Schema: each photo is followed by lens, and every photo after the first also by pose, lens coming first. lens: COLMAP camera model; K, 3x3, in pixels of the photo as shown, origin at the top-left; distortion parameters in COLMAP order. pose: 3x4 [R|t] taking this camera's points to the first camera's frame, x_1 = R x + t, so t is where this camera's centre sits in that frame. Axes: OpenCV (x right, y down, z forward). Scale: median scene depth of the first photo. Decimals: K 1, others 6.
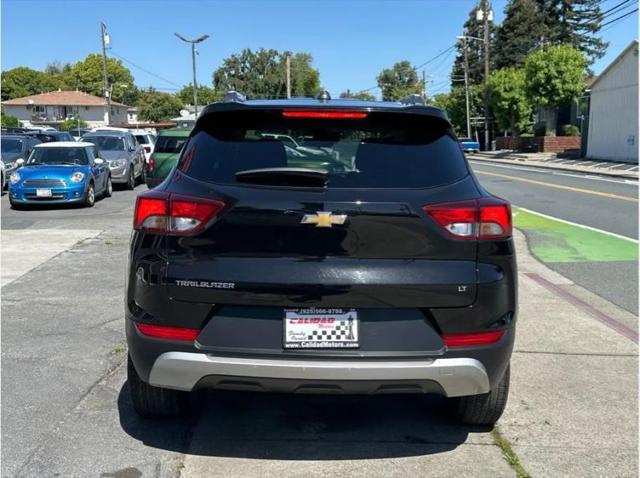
lens RADIAL K [[749.8, 0, 320.0], [0, 749.8, 239.0], [0, 0, 1]] dist [0.037579, -0.038795]
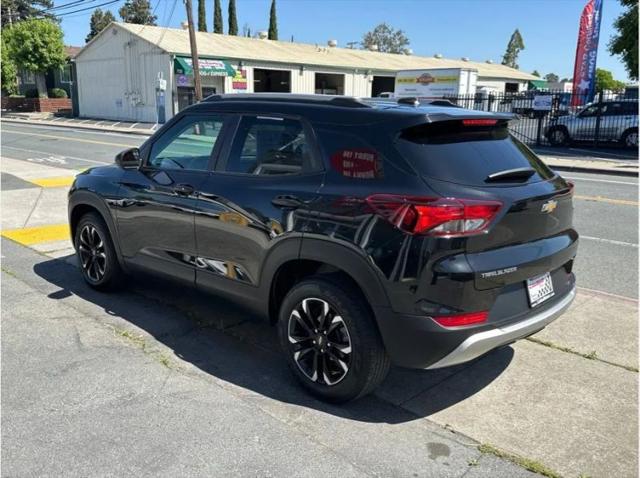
lens RADIAL K [[588.7, 0, 320.0], [0, 588.7, 239.0], [0, 0, 1]] dist [0.013252, -0.011160]
pose [[0.694114, -0.153721, 0.703260, -0.211413], [0.080030, 0.987356, 0.136831, -0.030196], [-0.715402, -0.038694, 0.697641, 0.115037]]
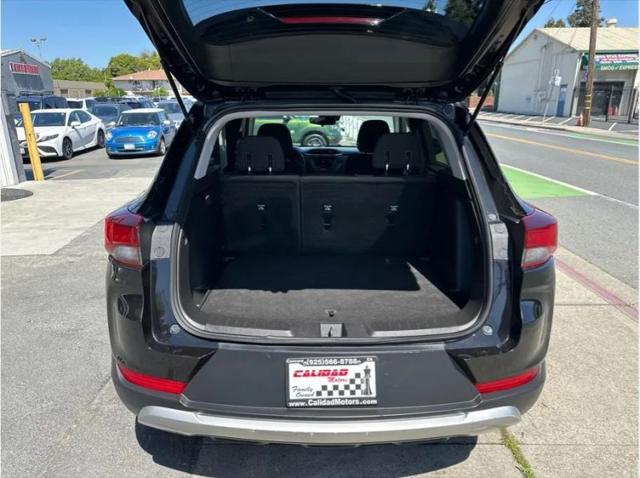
lens RADIAL K [[458.4, 0, 321.3], [0, 458.4, 247.8], [0, 0, 1]] dist [-0.015596, 0.001836]
pose [[0.999897, -0.013749, -0.004237, -0.001228], [0.014291, 0.983153, 0.182223, -0.024950], [0.001660, -0.182265, 0.983248, 0.111633]]
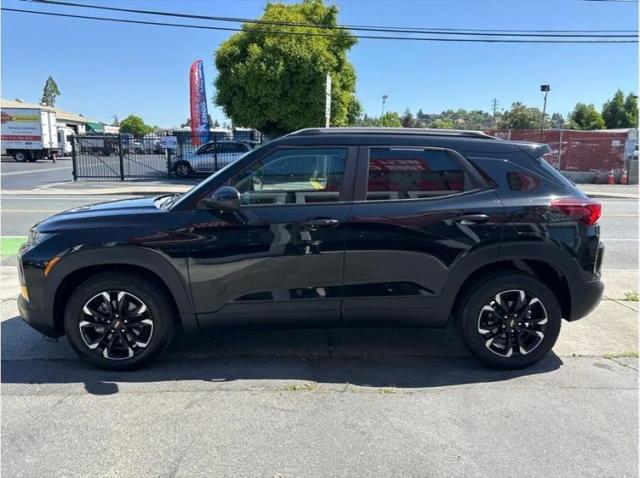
lens RADIAL K [[499.8, 0, 346.3], [0, 499.8, 237.6], [0, 0, 1]] dist [0.006450, -0.003393]
pose [[-0.053511, -0.173571, 0.983367, -0.284702], [0.111201, 0.977616, 0.178607, -0.053374], [-0.992356, 0.118909, -0.033012, 0.348525]]
